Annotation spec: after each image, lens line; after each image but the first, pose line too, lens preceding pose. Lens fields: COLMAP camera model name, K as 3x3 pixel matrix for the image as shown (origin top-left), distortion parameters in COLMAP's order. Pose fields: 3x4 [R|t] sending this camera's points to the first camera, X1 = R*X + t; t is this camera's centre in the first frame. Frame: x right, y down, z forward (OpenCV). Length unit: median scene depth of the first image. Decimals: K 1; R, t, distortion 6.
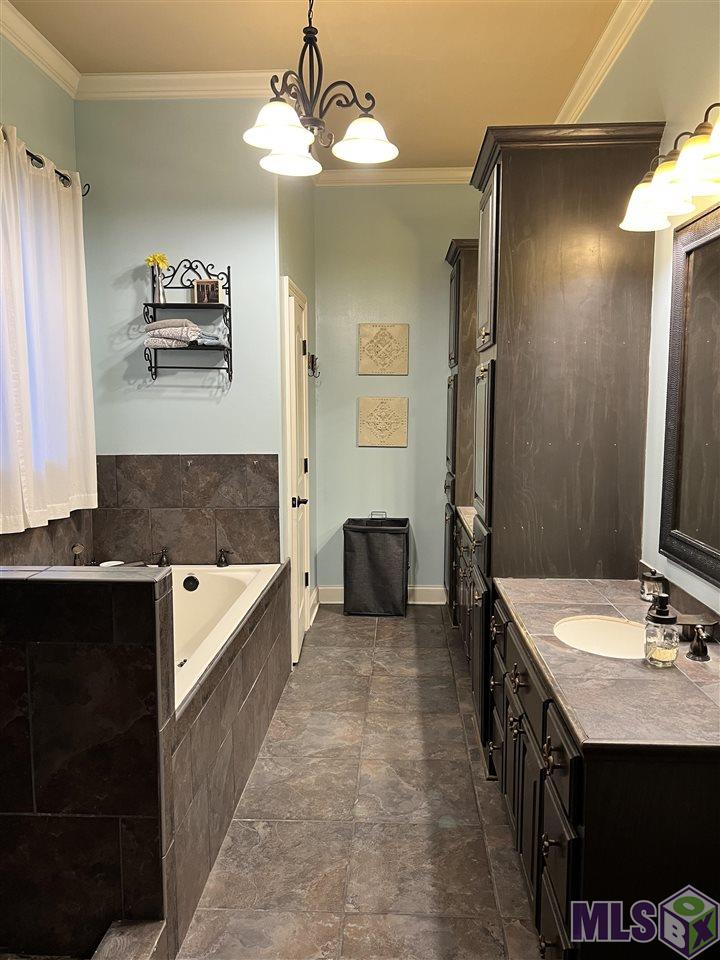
lens RADIAL K [[721.3, 0, 362.0], [0, 721.3, 476.5], [0, 0, 1]] dist [0.111384, -0.177920]
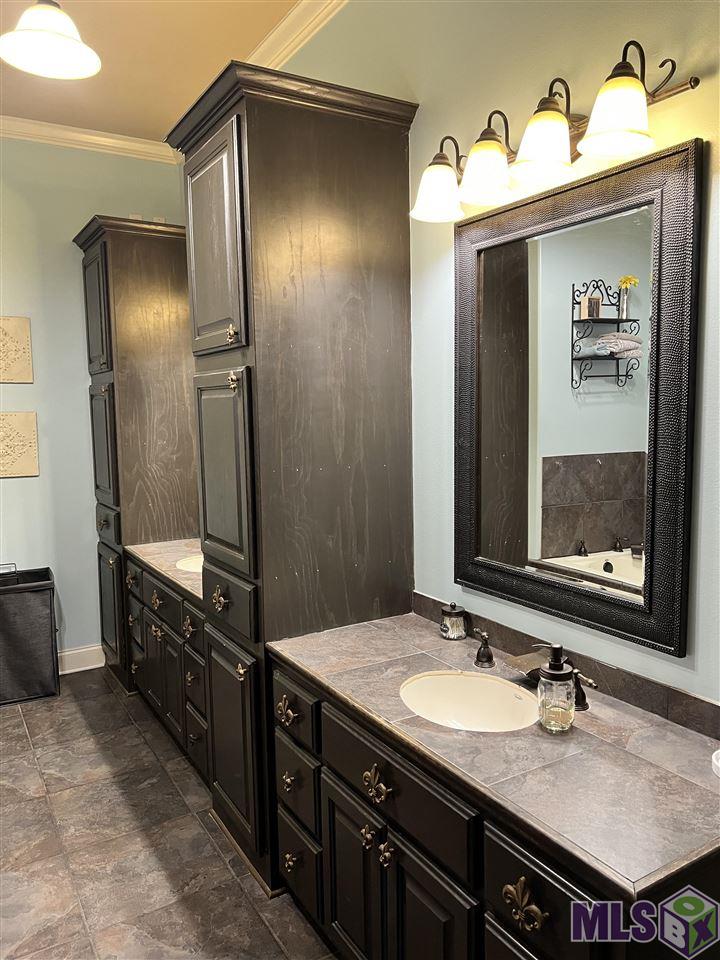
lens RADIAL K [[720.3, 0, 359.6], [0, 720.3, 478.7], [0, 0, 1]] dist [0.068708, -0.077672]
pose [[0.827733, -0.073352, 0.556307, -0.146764], [0.077768, 0.996847, 0.015729, -0.039220], [-0.555707, 0.030244, 0.830828, 0.263864]]
